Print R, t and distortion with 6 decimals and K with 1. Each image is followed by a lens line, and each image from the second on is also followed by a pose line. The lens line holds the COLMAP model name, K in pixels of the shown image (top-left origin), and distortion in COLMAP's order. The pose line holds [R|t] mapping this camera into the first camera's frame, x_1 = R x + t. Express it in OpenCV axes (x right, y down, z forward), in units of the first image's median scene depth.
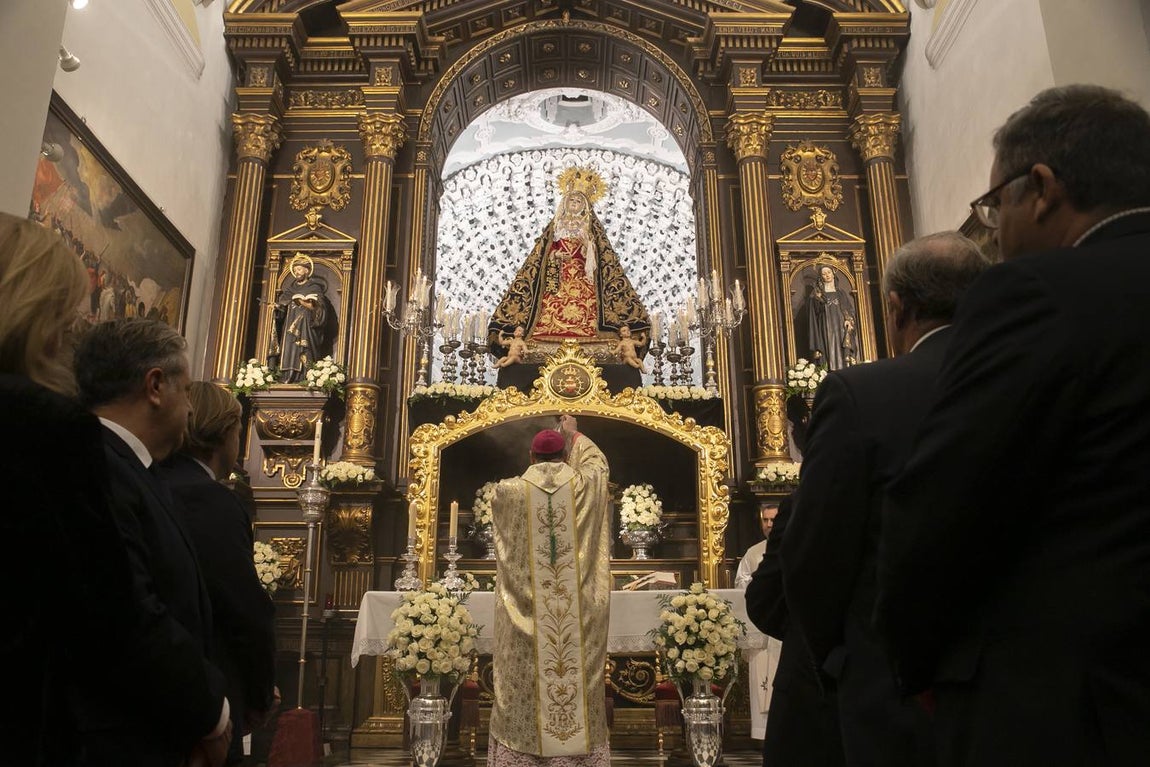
lens RADIAL K [[974.4, 0, 571.1], [0, 974.4, 377.3], [0, 0, 1]] dist [-0.069586, 0.072103]
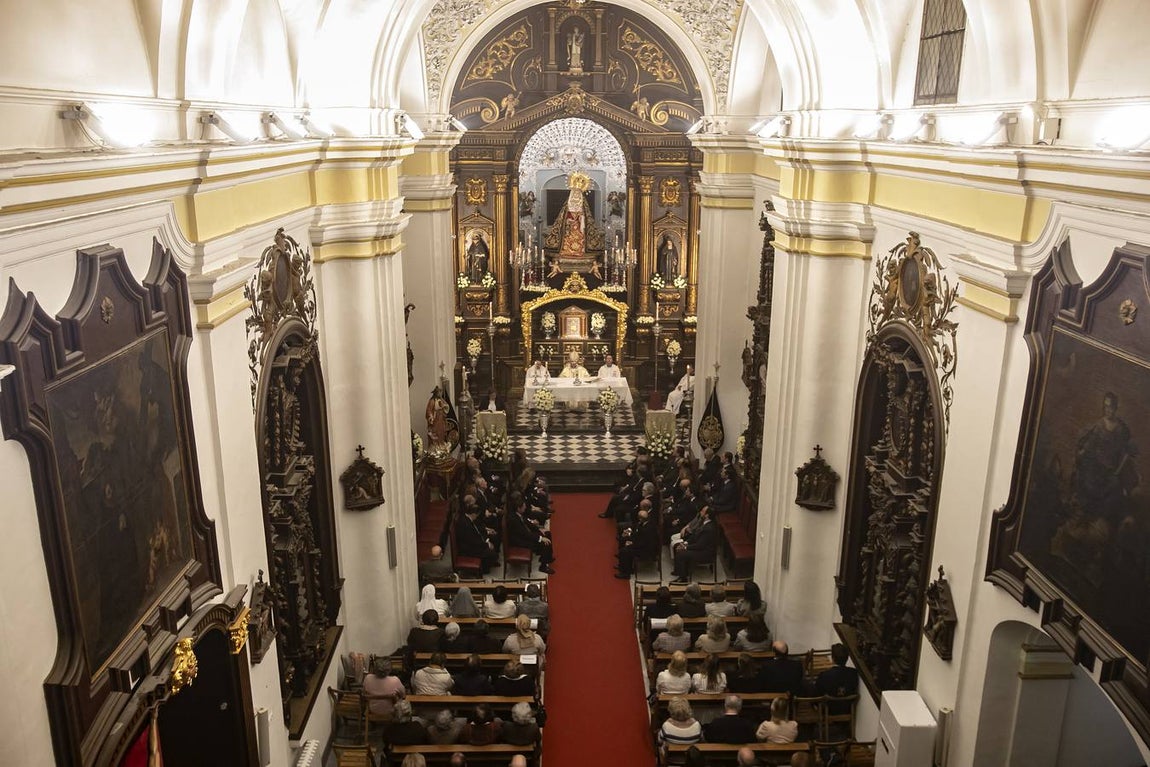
lens RADIAL K [[956.1, 0, 581.0], [0, 956.1, 414.2], [0, 0, 1]] dist [-0.062938, 0.057254]
pose [[0.999425, -0.000690, 0.033906, -0.077888], [-0.019171, 0.813224, 0.581635, -1.303290], [-0.027974, -0.581951, 0.812743, -1.491630]]
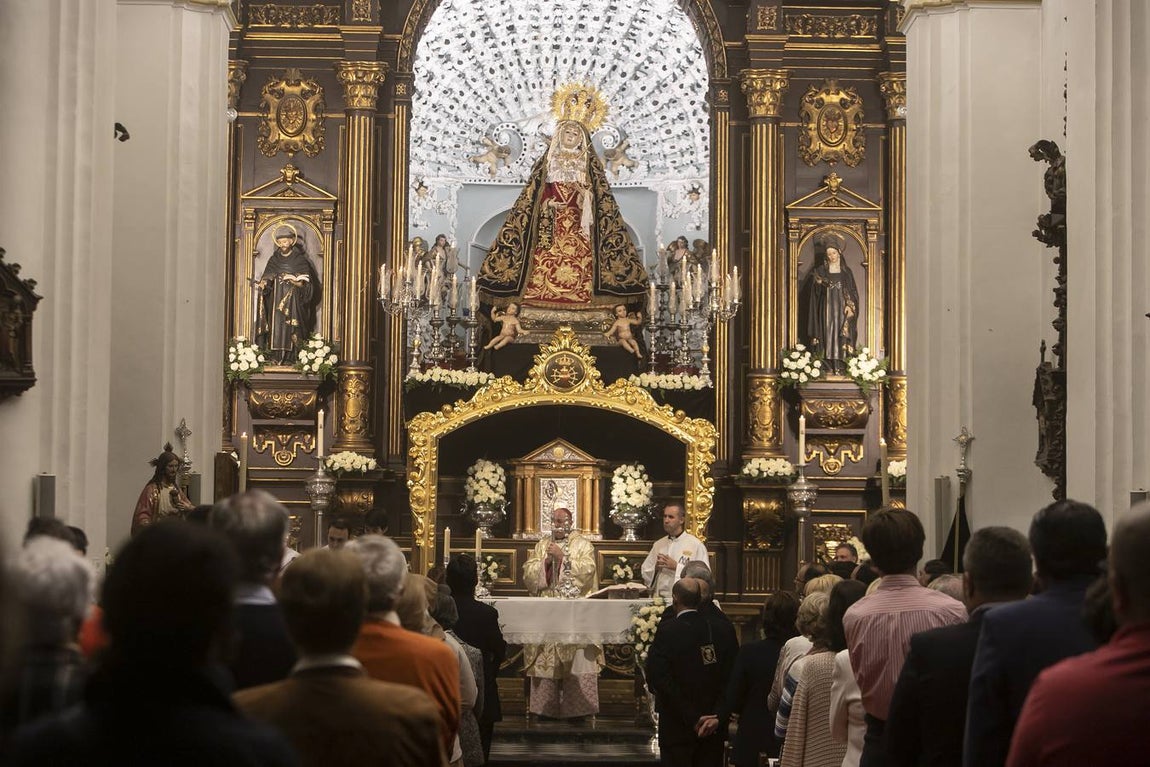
lens RADIAL K [[3138.2, 0, 567.1], [0, 3138.2, 385.8], [0, 0, 1]] dist [-0.128506, 0.000000]
pose [[0.999621, 0.016290, 0.022173, -0.068221], [-0.021220, 0.969430, 0.244448, -0.755609], [-0.017513, -0.244826, 0.969409, -2.104000]]
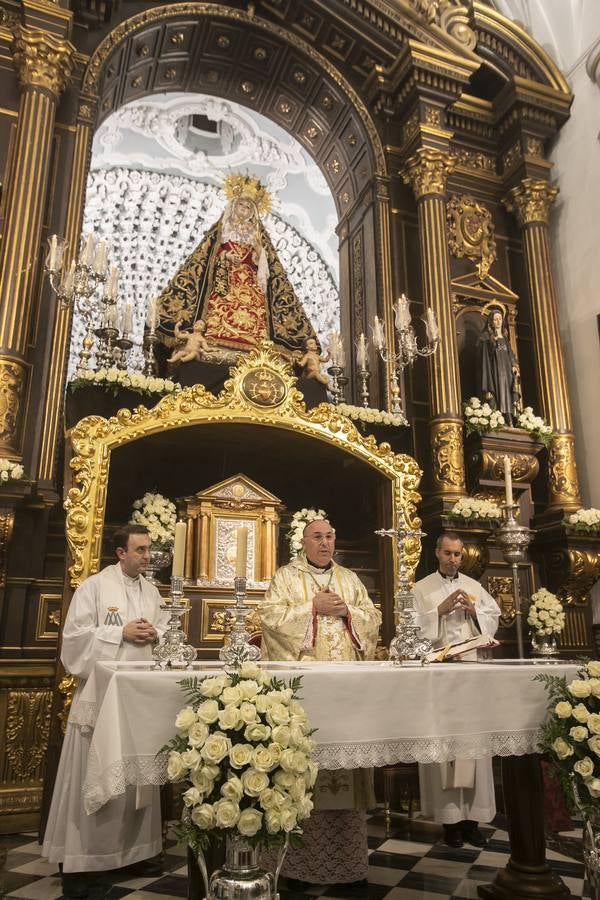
lens RADIAL K [[694.2, 0, 305.4], [0, 694.2, 450.6], [0, 0, 1]] dist [-0.036004, 0.081182]
pose [[0.932395, 0.102681, 0.346550, -0.172719], [-0.114439, 0.993338, 0.013576, 0.046364], [-0.342847, -0.052316, 0.937933, 0.380963]]
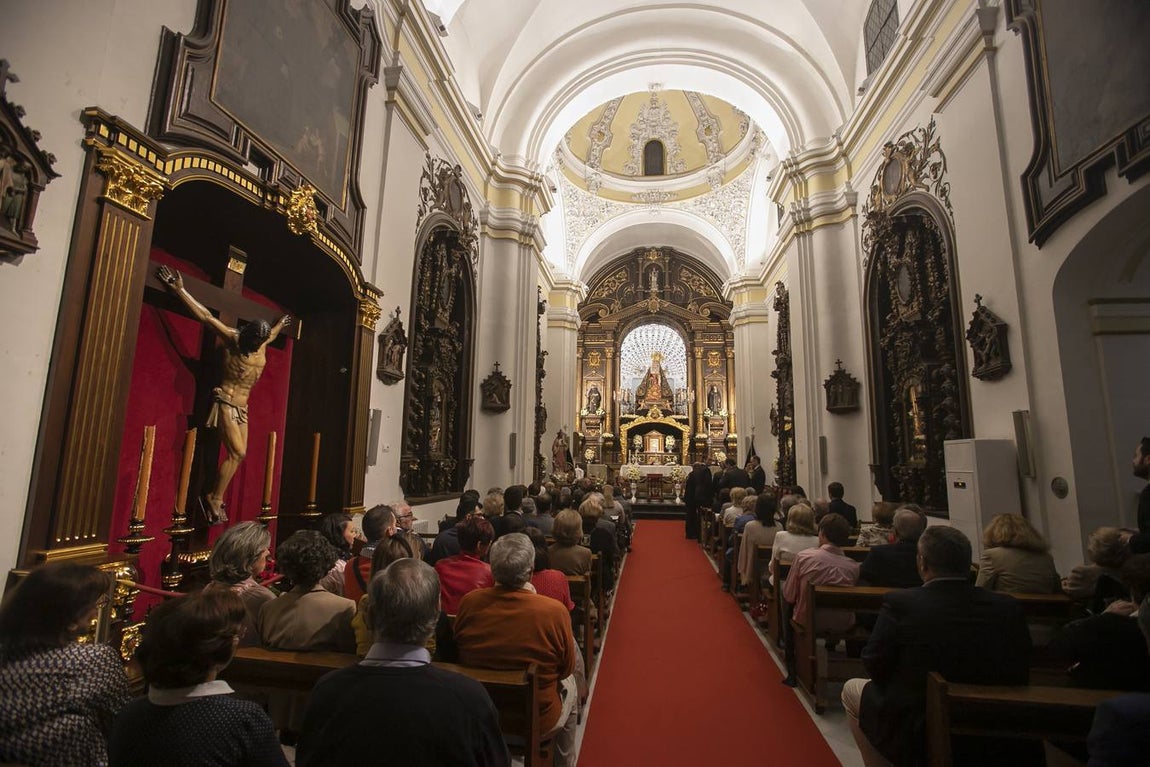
lens RADIAL K [[546.2, 0, 576.3], [0, 546.2, 379.9], [0, 0, 1]] dist [-0.035283, 0.001214]
pose [[0.992382, 0.001083, -0.123191, -0.050184], [0.018800, 0.986917, 0.160129, -0.554445], [0.121752, -0.161225, 0.979379, -1.470334]]
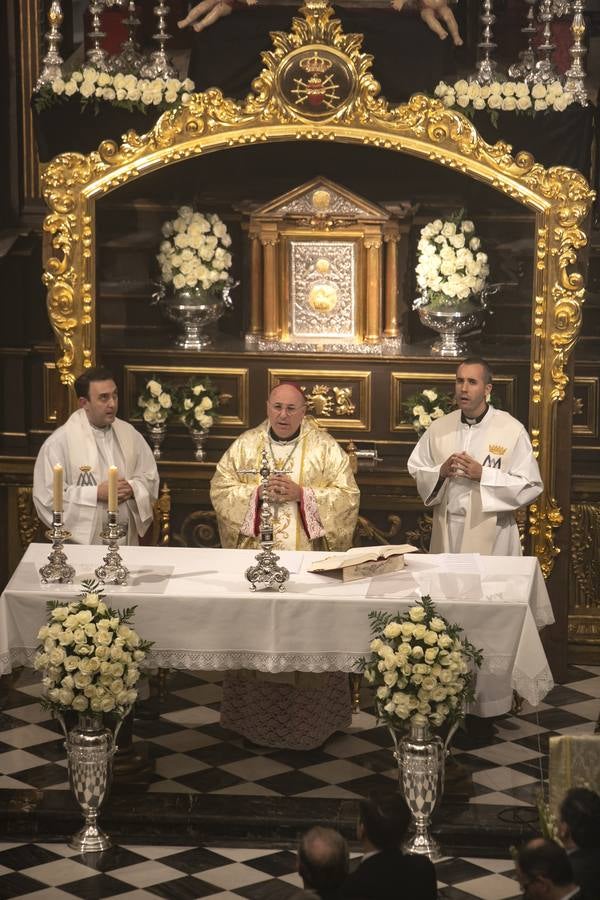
lens RADIAL K [[5091.6, 0, 296.2], [0, 5091.6, 473.7], [0, 0, 1]] dist [1.896170, 0.000000]
pose [[0.993718, 0.029783, -0.107874, 0.305682], [0.032922, 0.843478, 0.536154, -1.356999], [0.106958, -0.536337, 0.837199, -1.564372]]
